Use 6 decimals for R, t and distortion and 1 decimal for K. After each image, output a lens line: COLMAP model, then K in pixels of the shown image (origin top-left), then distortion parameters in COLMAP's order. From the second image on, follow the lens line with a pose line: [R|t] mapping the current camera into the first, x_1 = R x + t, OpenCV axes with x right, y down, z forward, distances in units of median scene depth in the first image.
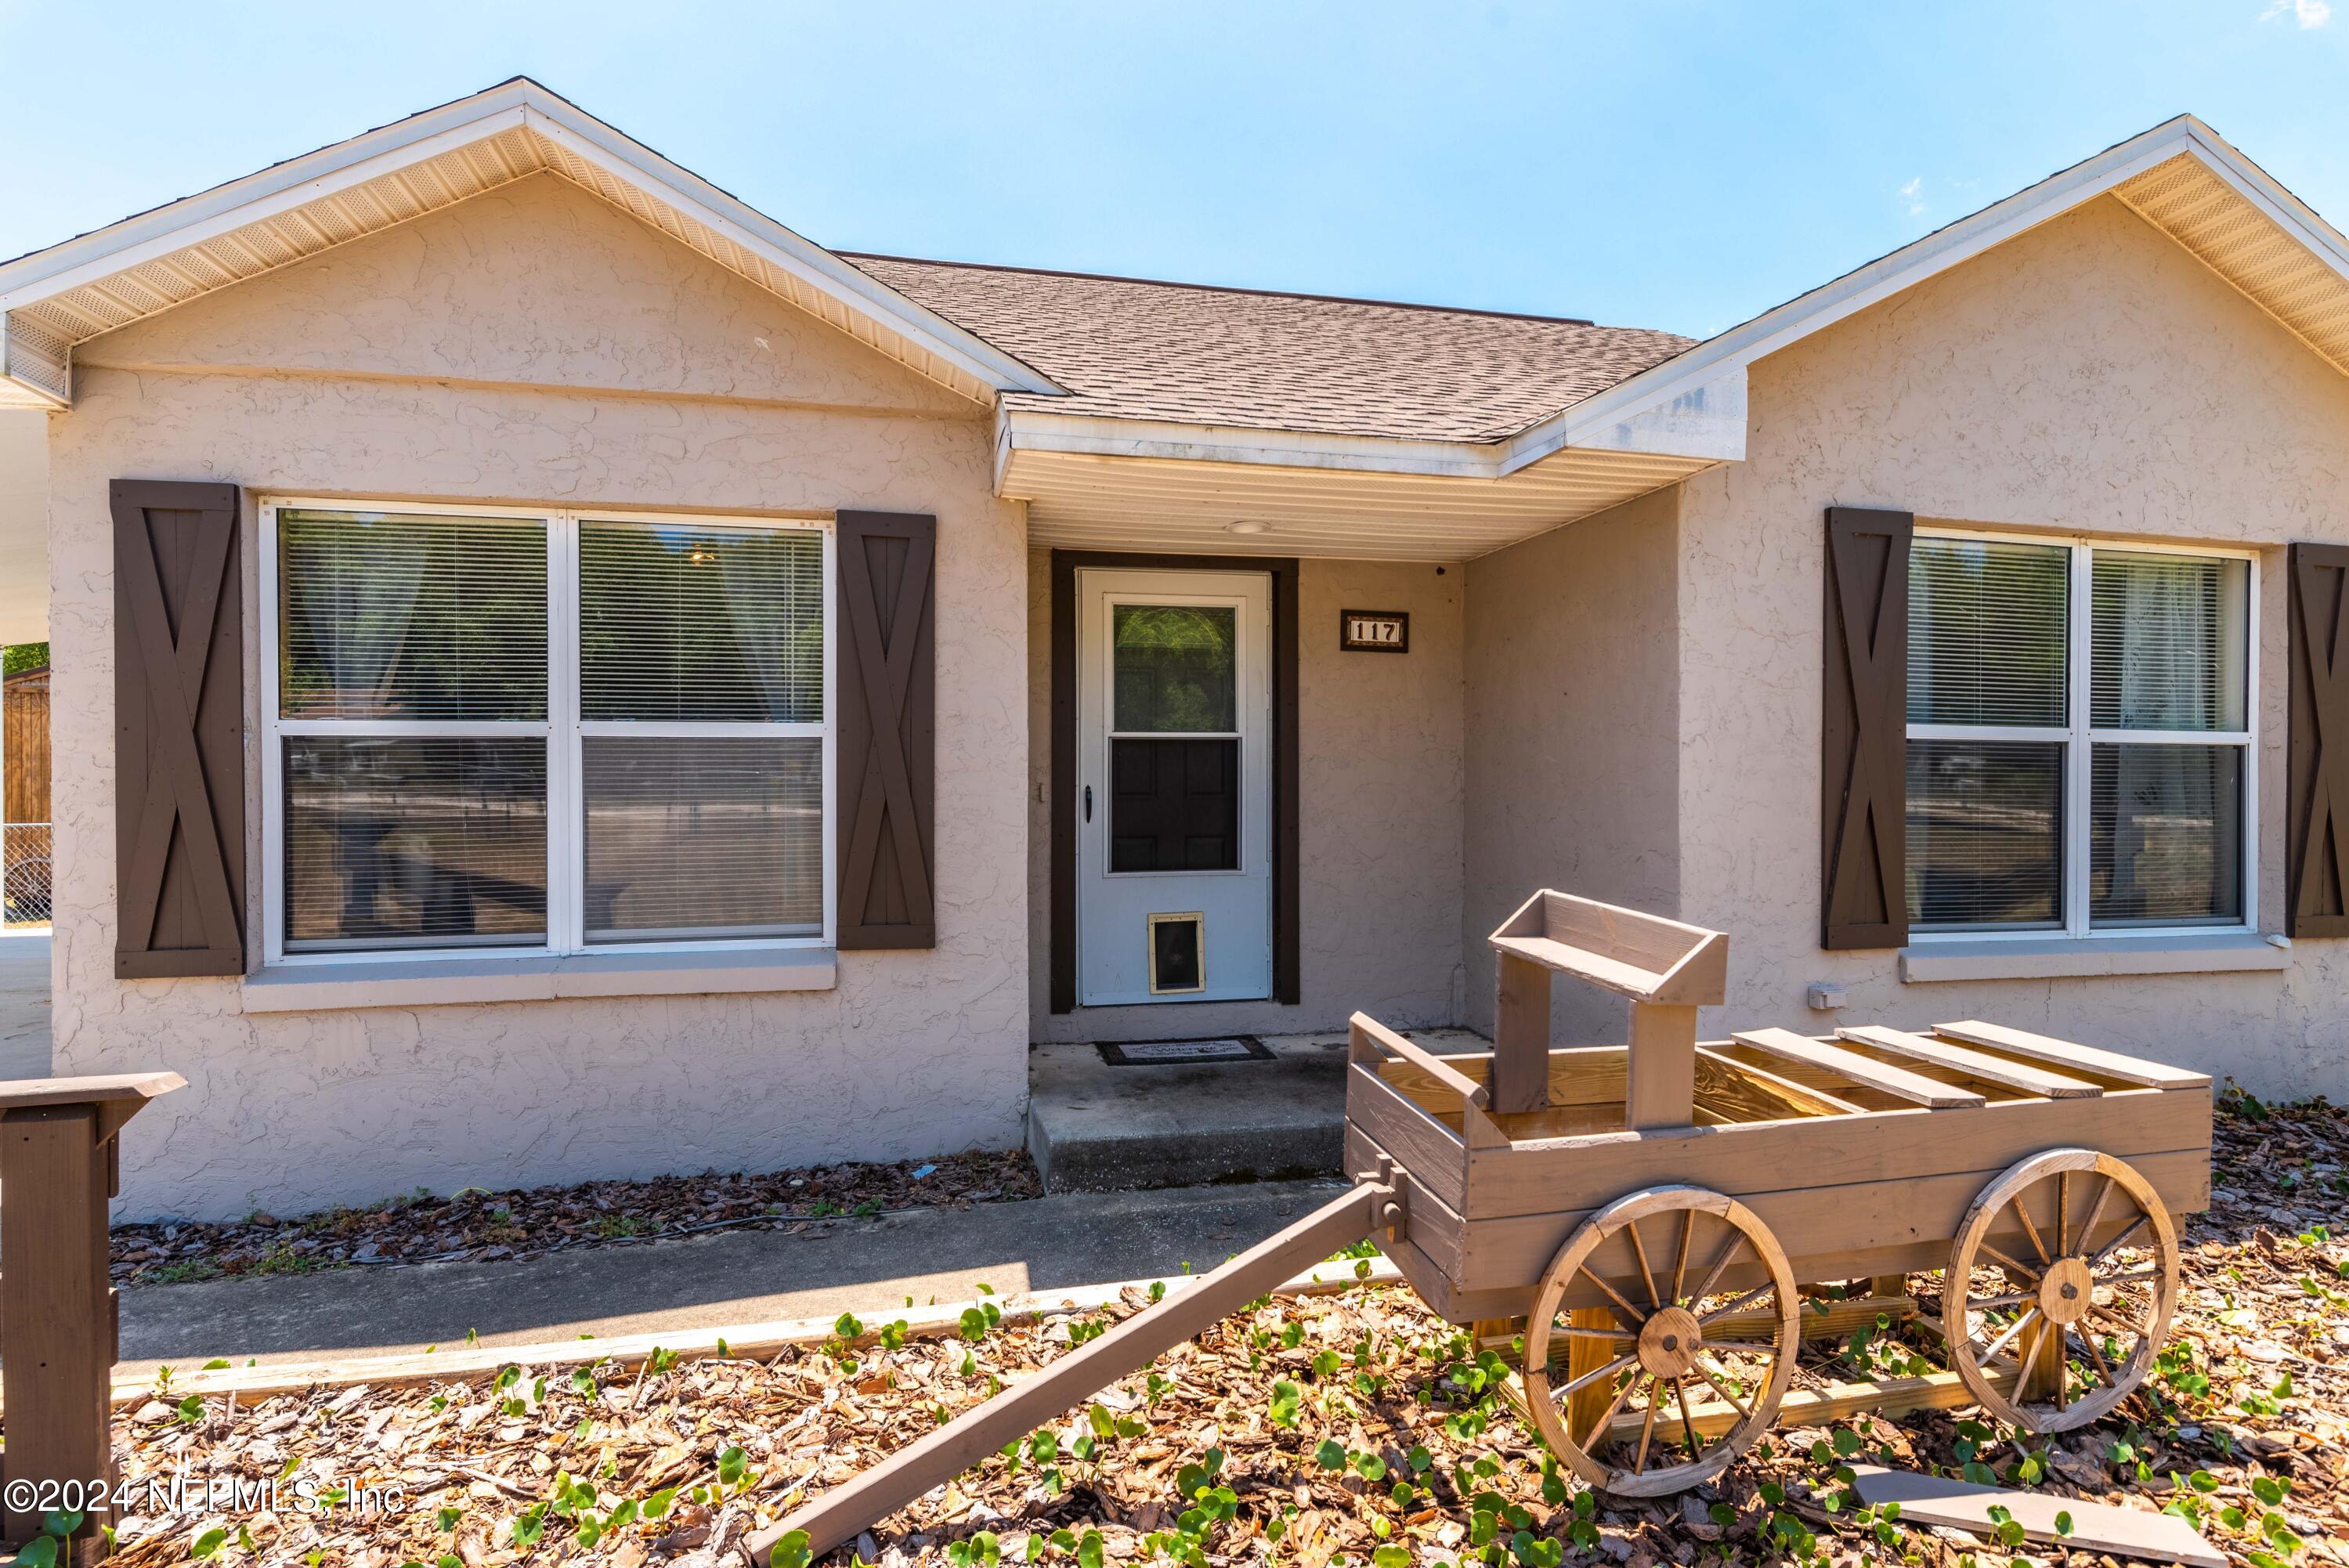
lens RADIAL K [[1195.1, 0, 1167.2], [0, 1195.1, 787.1], [0, 0, 1]] dist [0.001968, 0.000169]
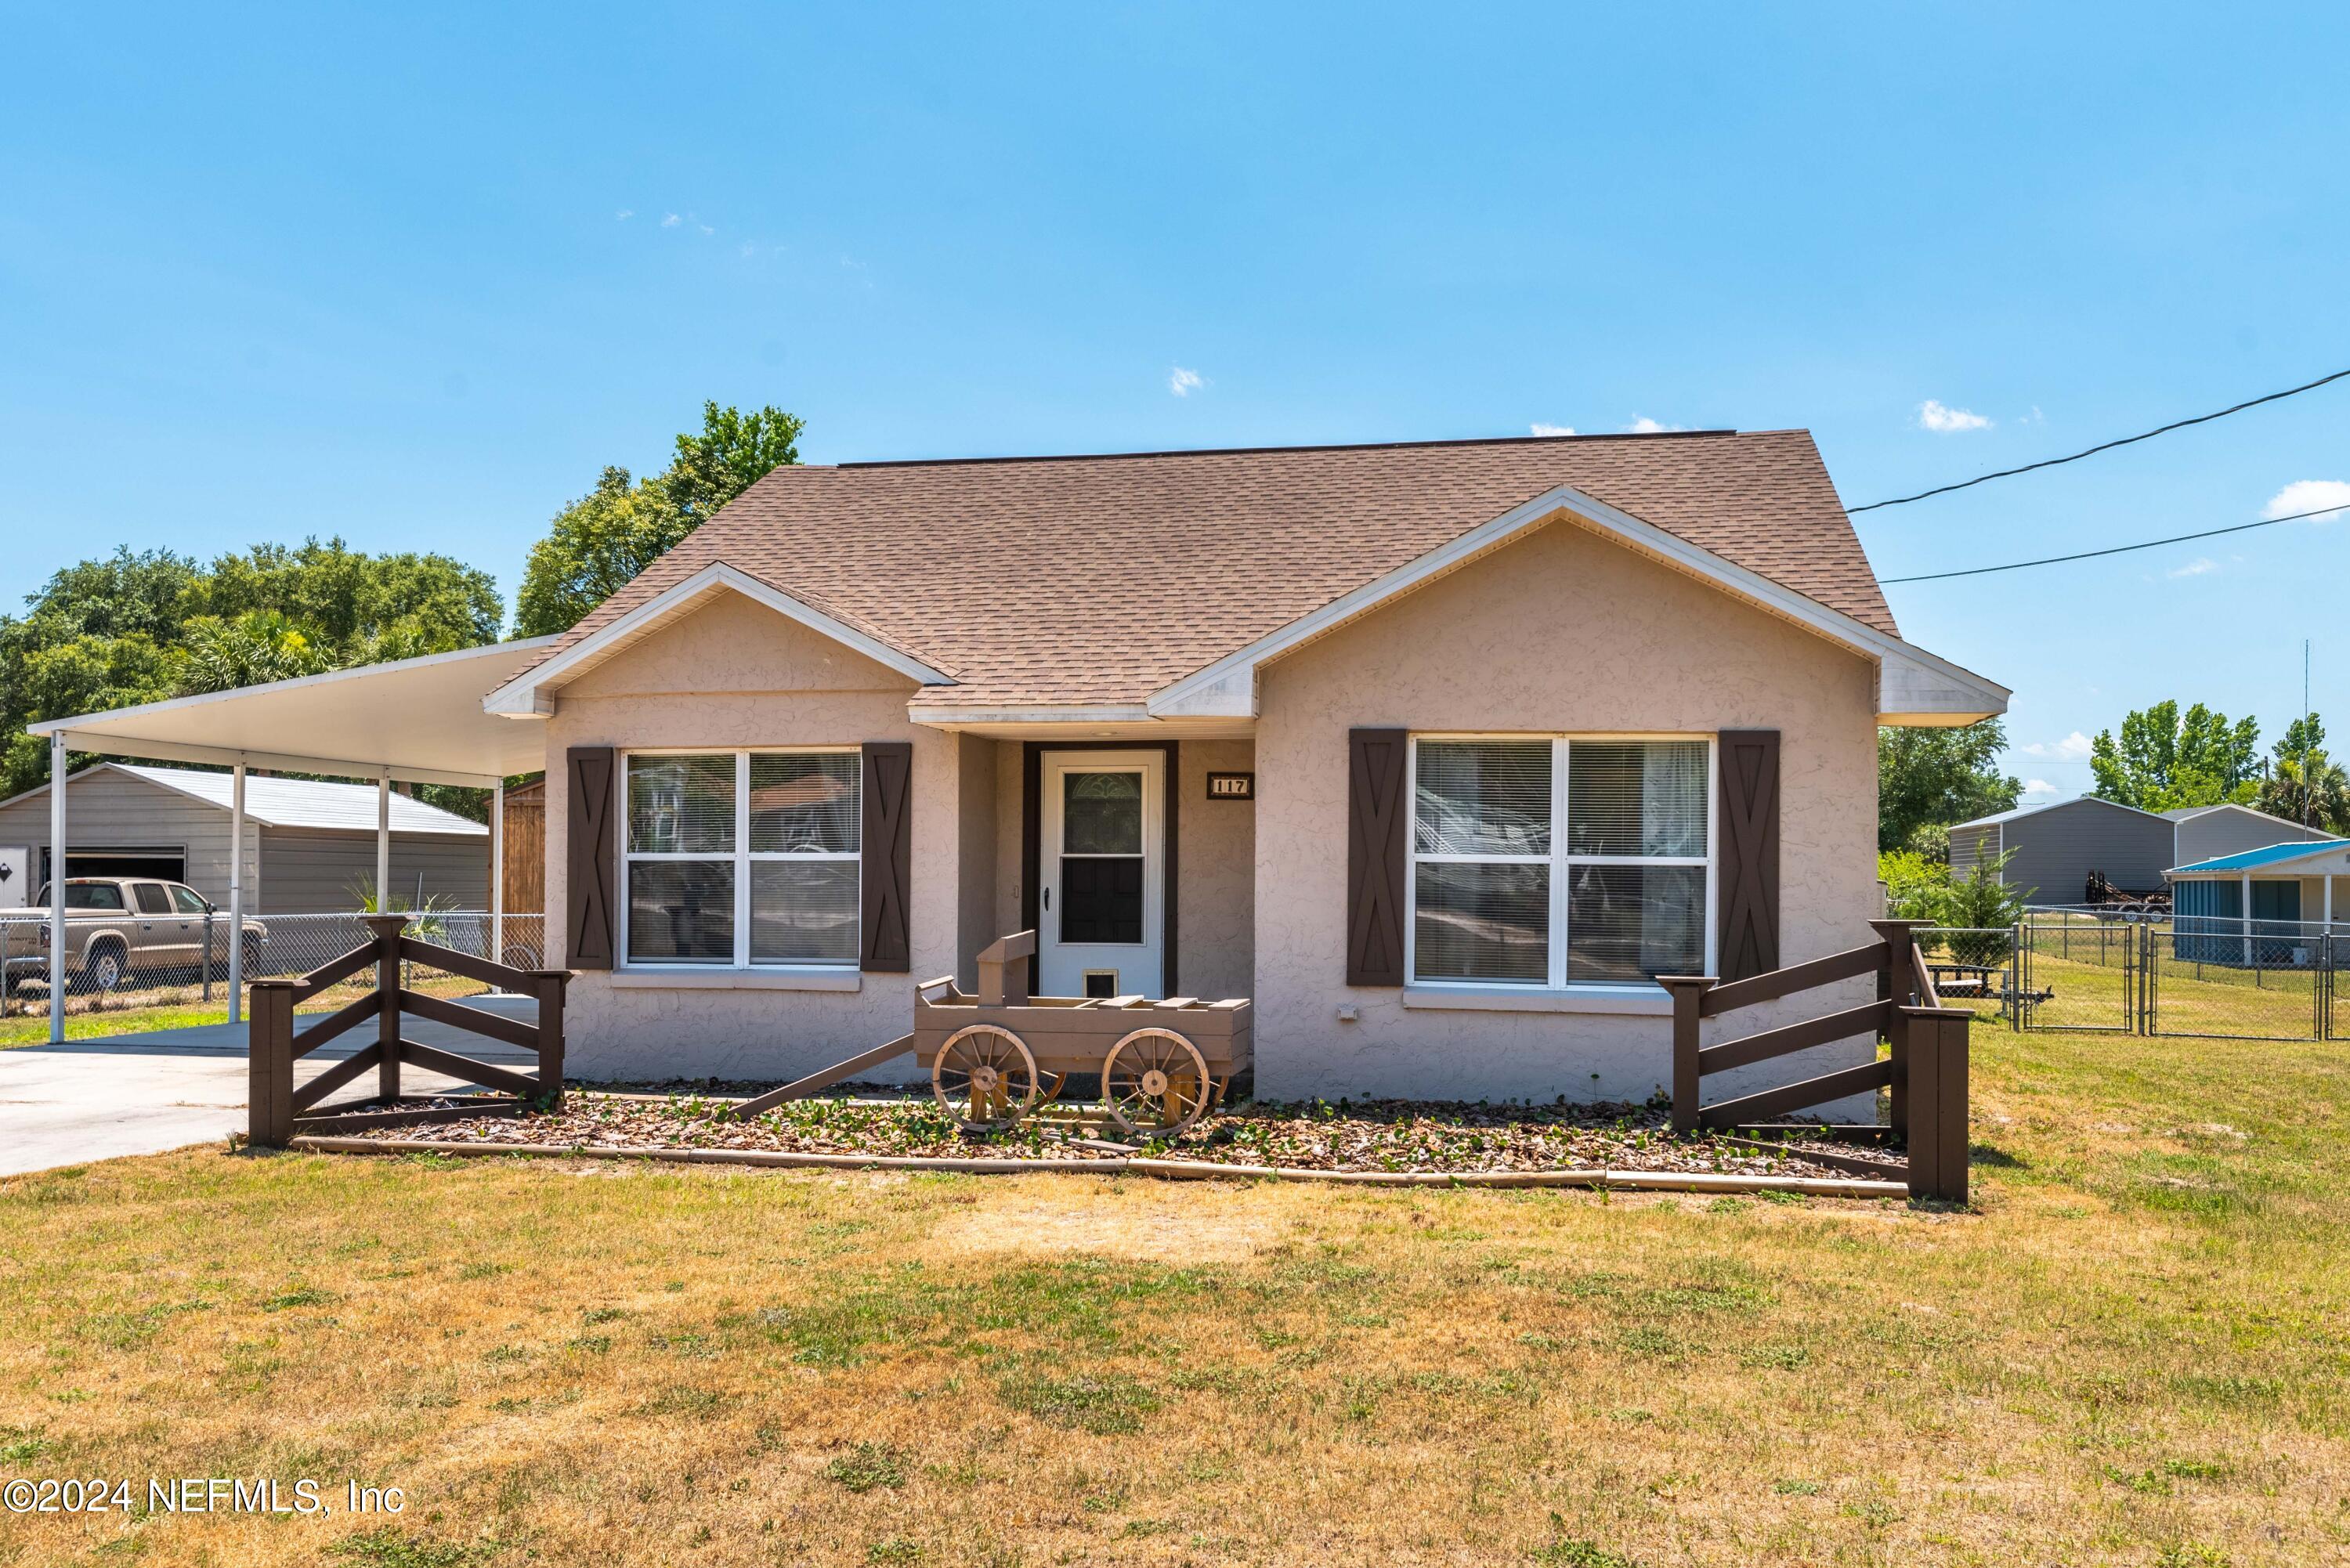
lens RADIAL K [[1964.5, 0, 1193.3], [0, 1964.5, 866.5], [0, 0, 1]] dist [-0.003881, 0.003630]
pose [[0.914710, 0.003534, -0.404095, 1.480539], [-0.009932, 0.999856, -0.013737, 0.006046], [0.403988, 0.016579, 0.914614, -1.666880]]
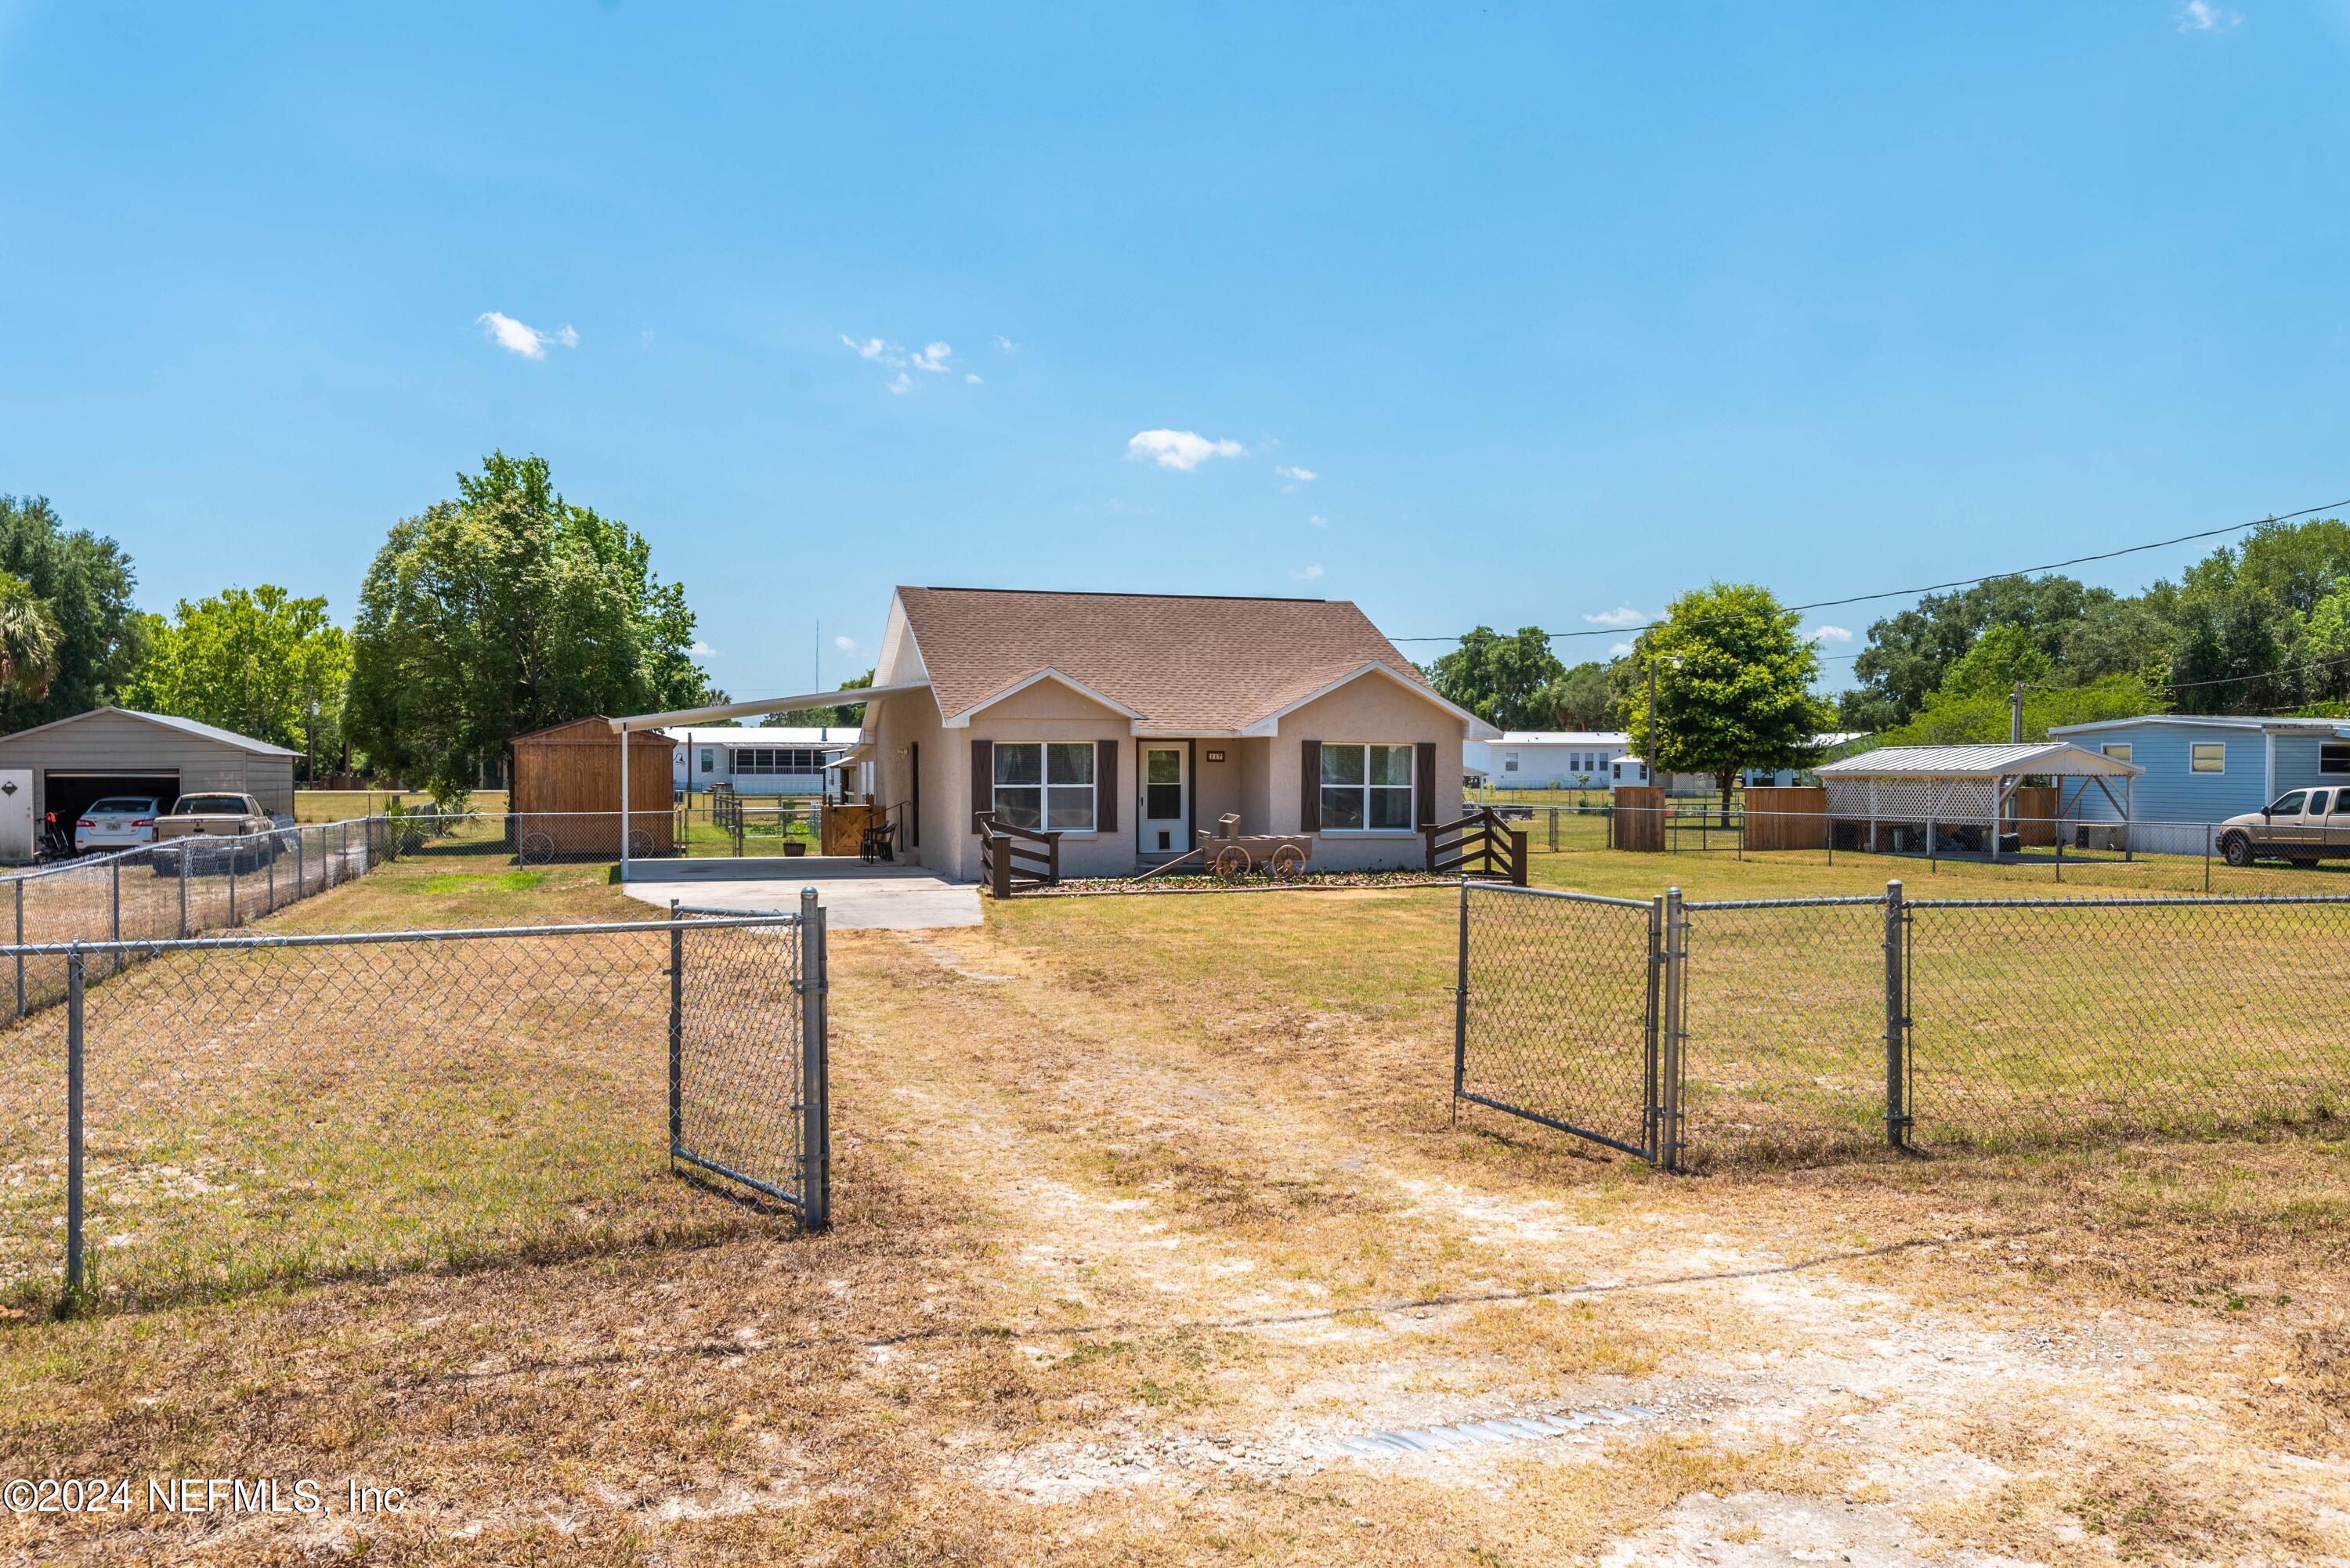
lens RADIAL K [[1803.9, 0, 1184.5], [0, 1803.9, 793.6], [0, 0, 1]] dist [0.042937, -0.000446]
pose [[0.996920, 0.000359, 0.078420, -0.497142], [-0.000770, 0.999986, 0.005217, -0.055269], [-0.078417, -0.005262, 0.996907, -6.235469]]
